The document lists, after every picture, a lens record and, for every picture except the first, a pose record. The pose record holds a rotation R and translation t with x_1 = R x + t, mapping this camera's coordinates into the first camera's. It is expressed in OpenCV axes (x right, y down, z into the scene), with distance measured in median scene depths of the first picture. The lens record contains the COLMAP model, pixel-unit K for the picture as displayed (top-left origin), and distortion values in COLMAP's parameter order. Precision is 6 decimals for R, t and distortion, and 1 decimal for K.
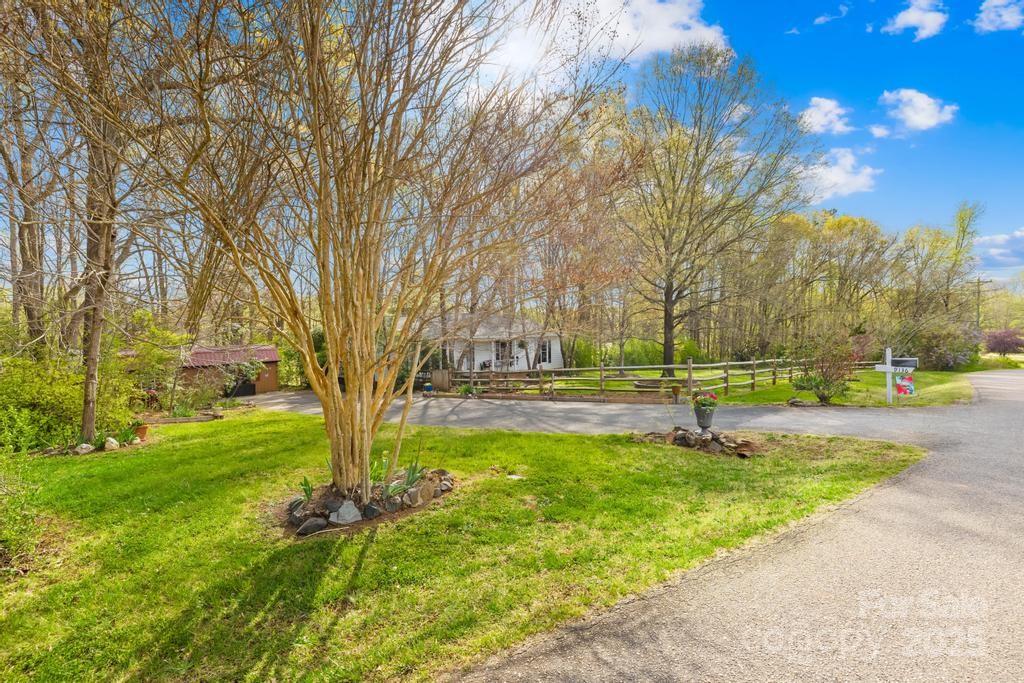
lens RADIAL K [[430.3, 0, 504.6], [0, 430.3, 340.9], [0, 0, 1]] dist [-0.000100, 0.000012]
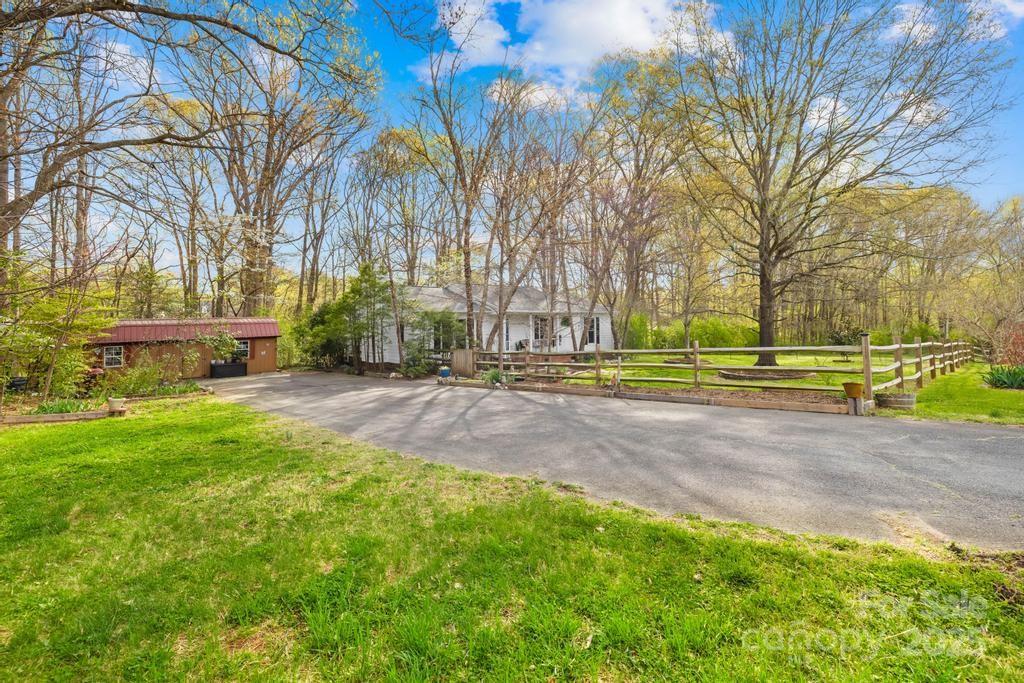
lens RADIAL K [[430.3, 0, 504.6], [0, 430.3, 340.9], [0, 0, 1]] dist [-0.000100, 0.000012]
pose [[0.996046, 0.014899, -0.087585, -0.005263], [-0.011198, 0.999030, 0.042598, 0.016146], [0.088134, -0.041448, 0.995246, 0.209360]]
